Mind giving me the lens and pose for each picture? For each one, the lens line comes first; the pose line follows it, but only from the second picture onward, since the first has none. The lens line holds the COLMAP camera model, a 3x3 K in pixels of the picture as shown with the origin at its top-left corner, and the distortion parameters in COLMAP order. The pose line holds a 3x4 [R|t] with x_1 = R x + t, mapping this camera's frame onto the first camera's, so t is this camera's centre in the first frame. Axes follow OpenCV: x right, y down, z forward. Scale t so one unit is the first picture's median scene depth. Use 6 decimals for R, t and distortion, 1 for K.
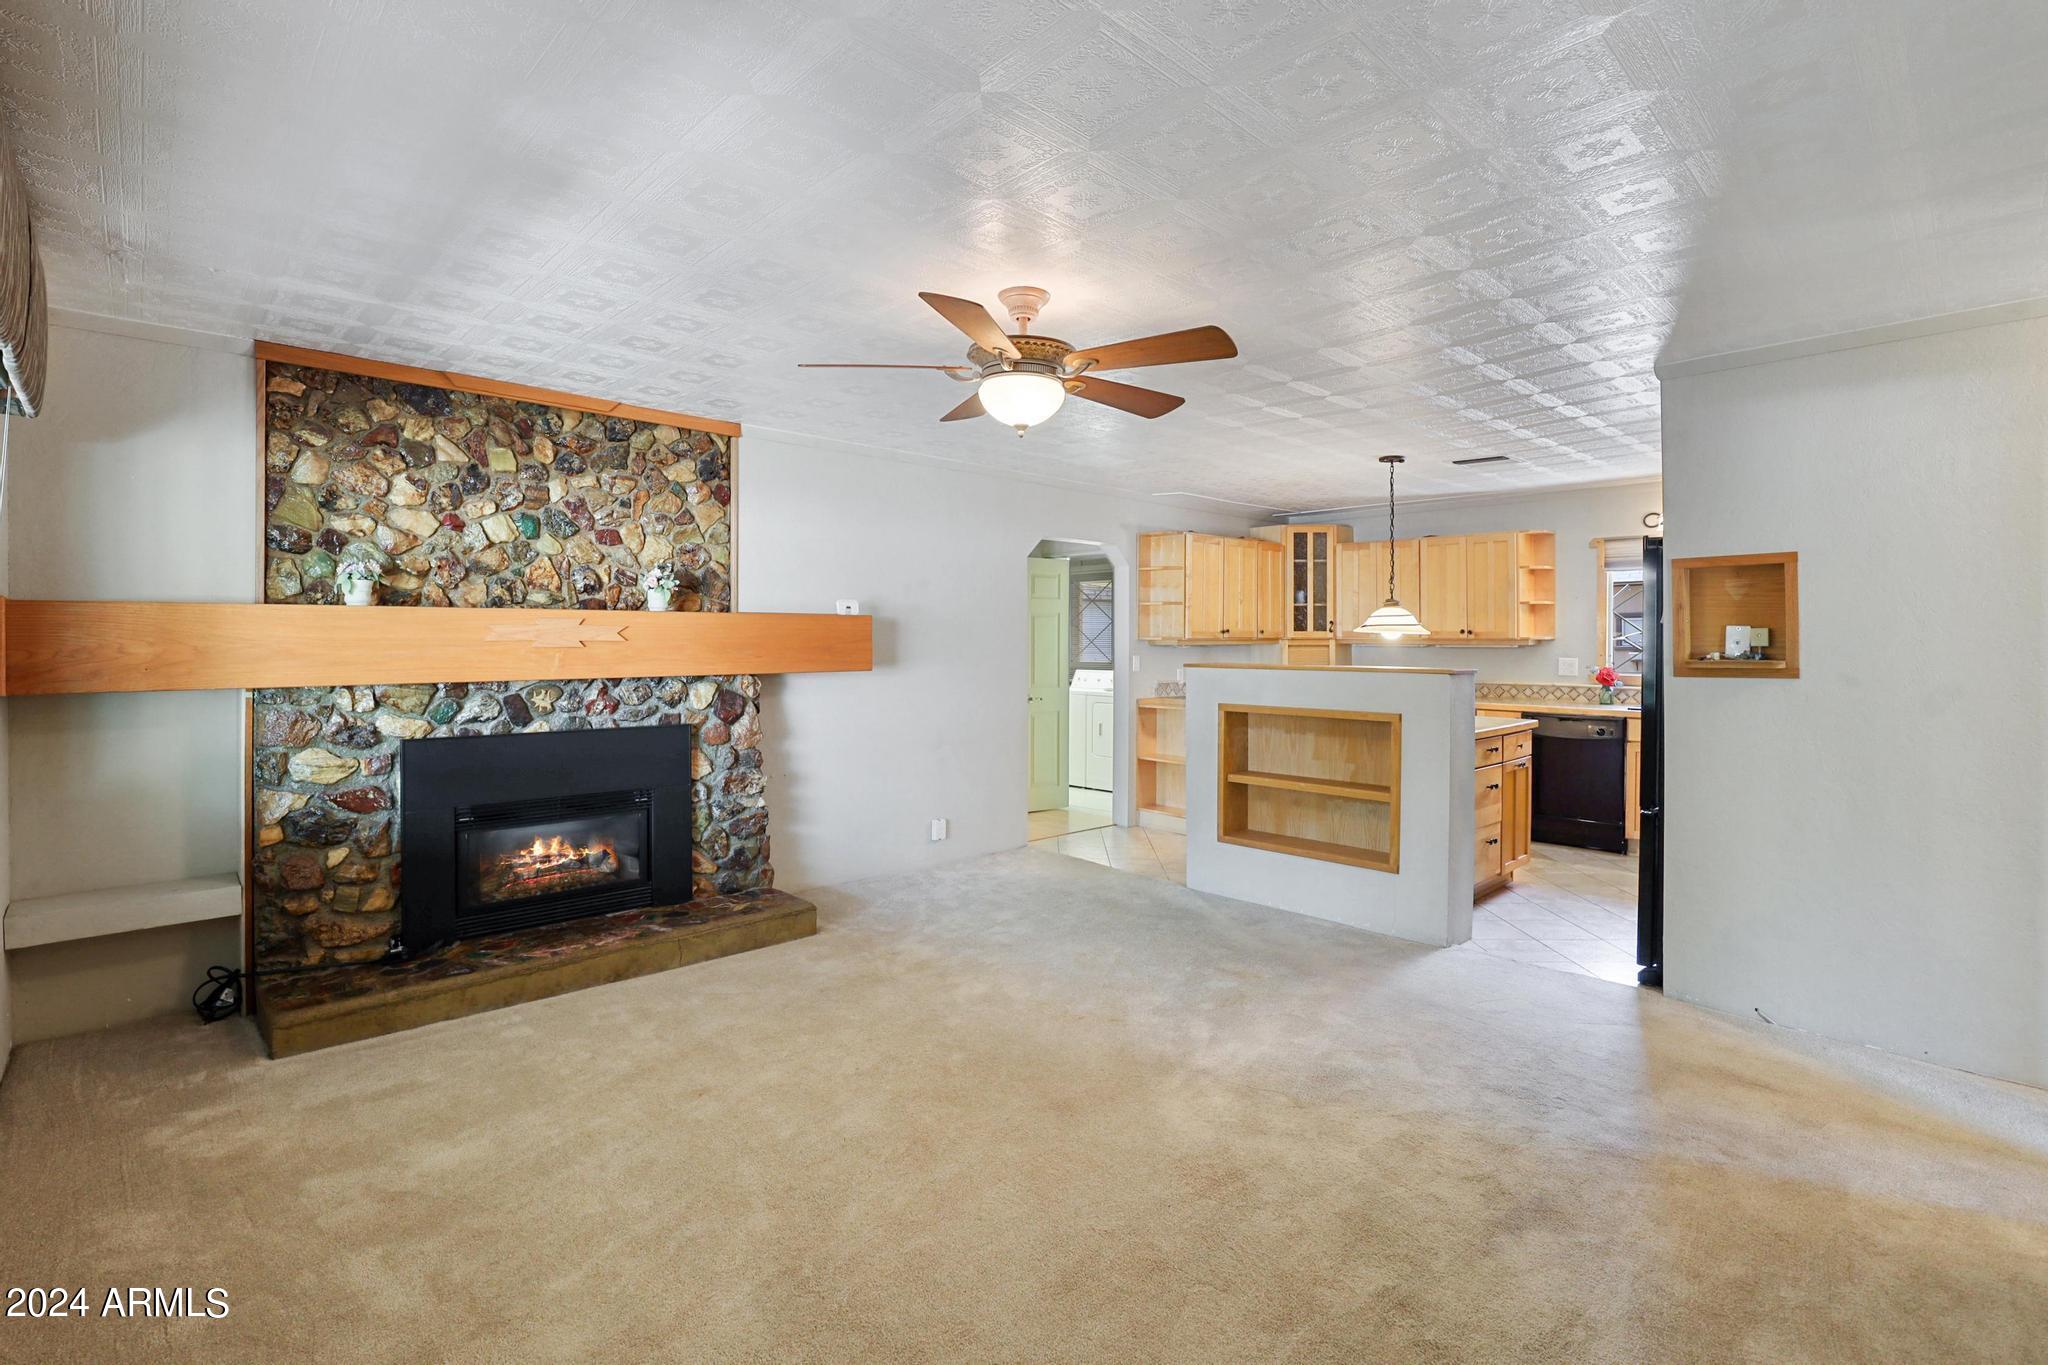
lens RADIAL K [[955.7, 0, 1025.7], [0, 955.7, 666.6], [0, 0, 1]] dist [-0.026816, 0.000006]
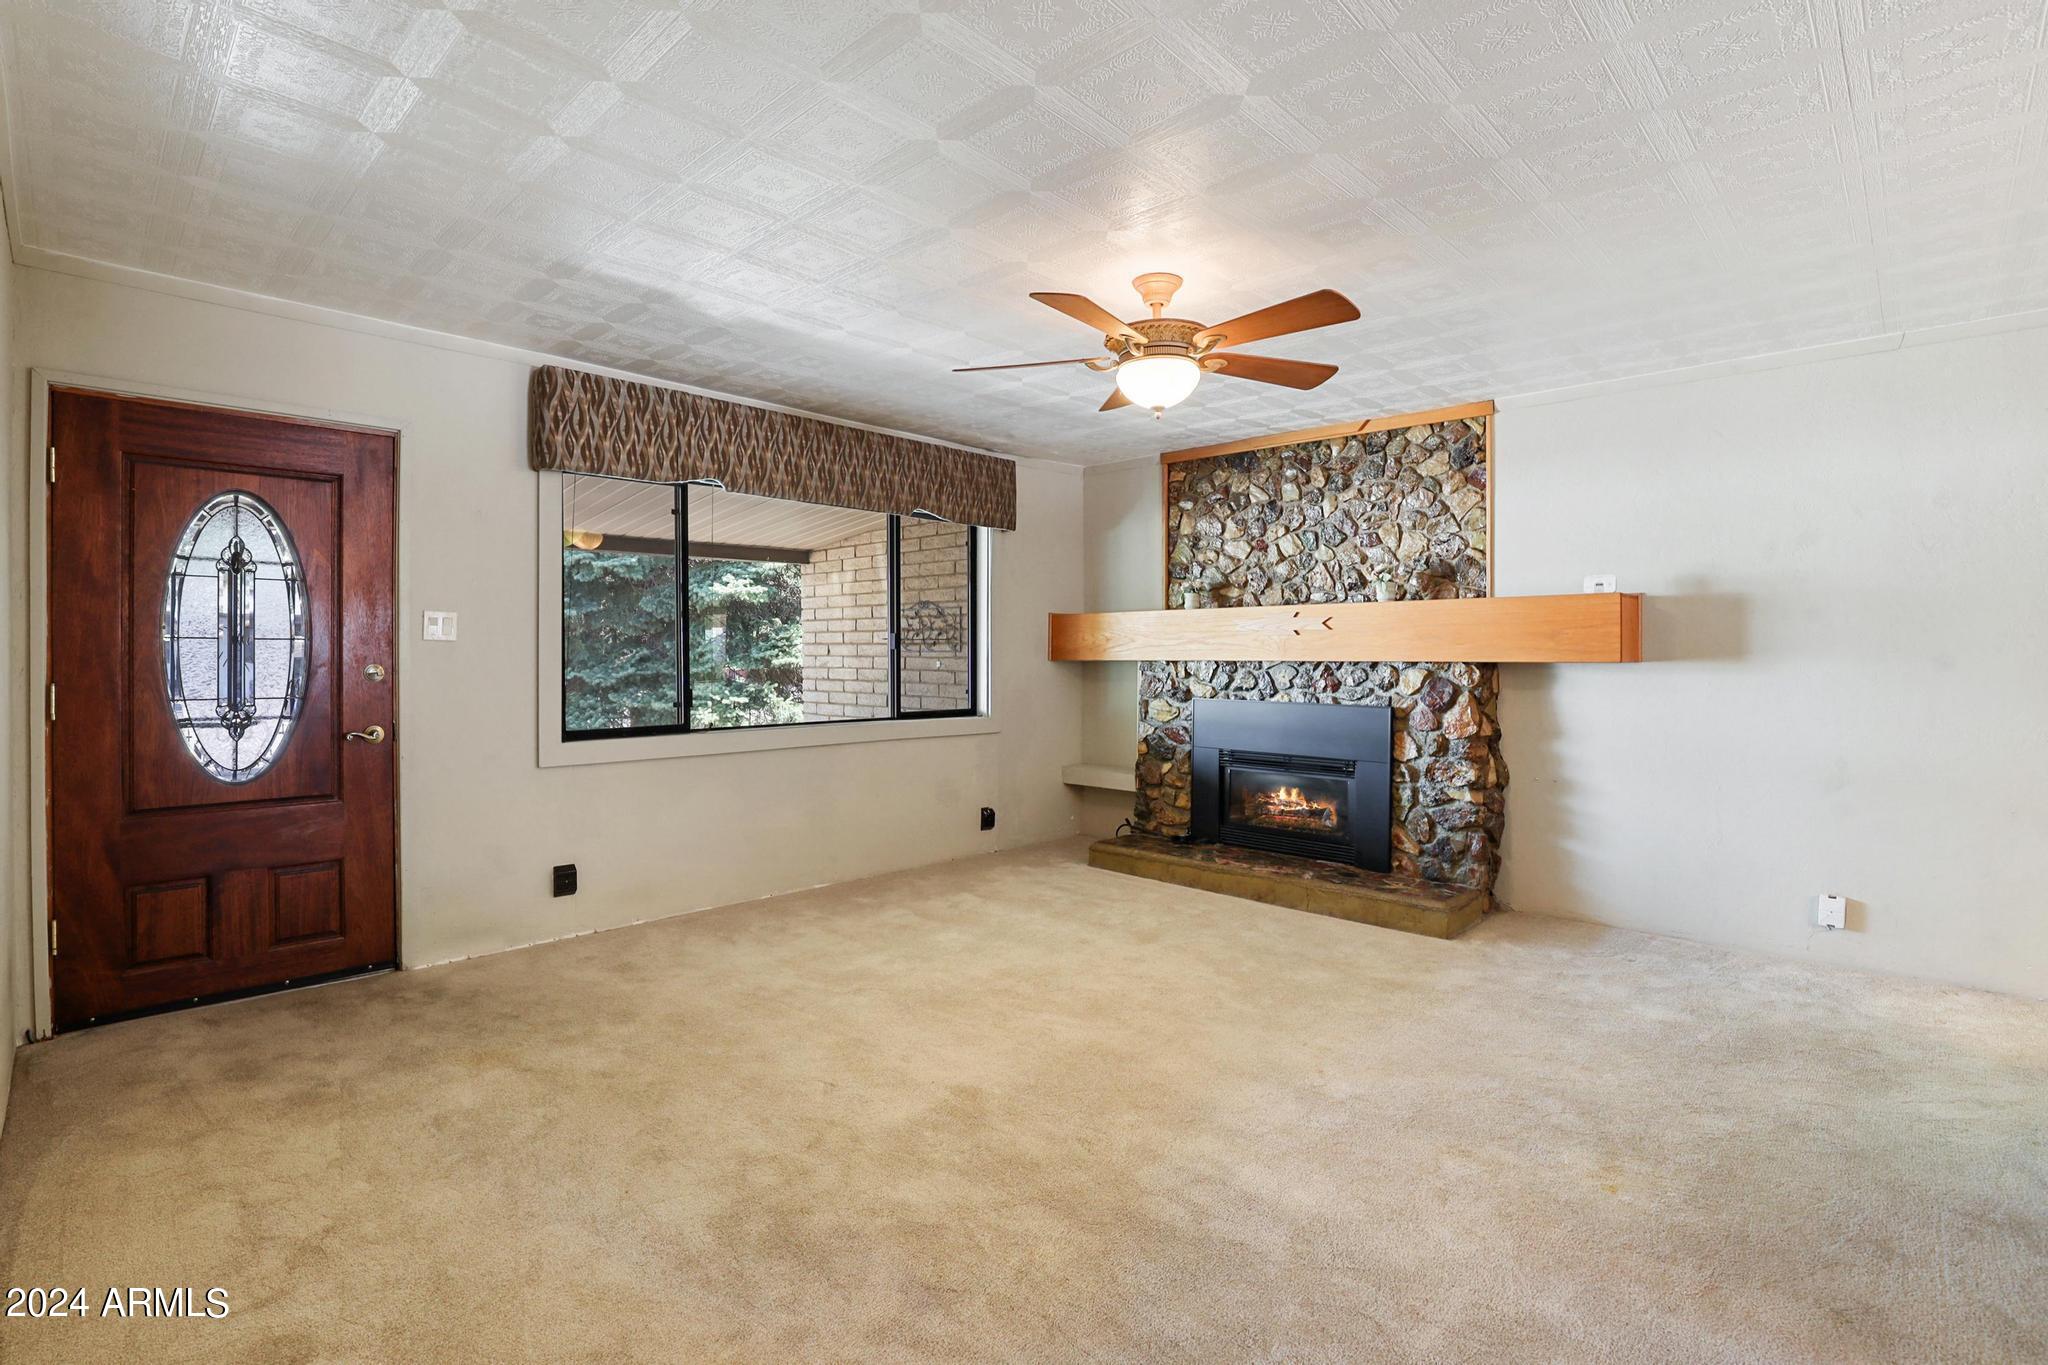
lens RADIAL K [[945.1, 0, 1015.3], [0, 945.1, 690.5], [0, 0, 1]] dist [-0.026499, 0.000513]
pose [[0.038285, 0.037303, -0.998570, 0.725513], [-0.029938, 0.998897, 0.036168, 0.017404], [0.998818, 0.028510, 0.039360, 0.574139]]
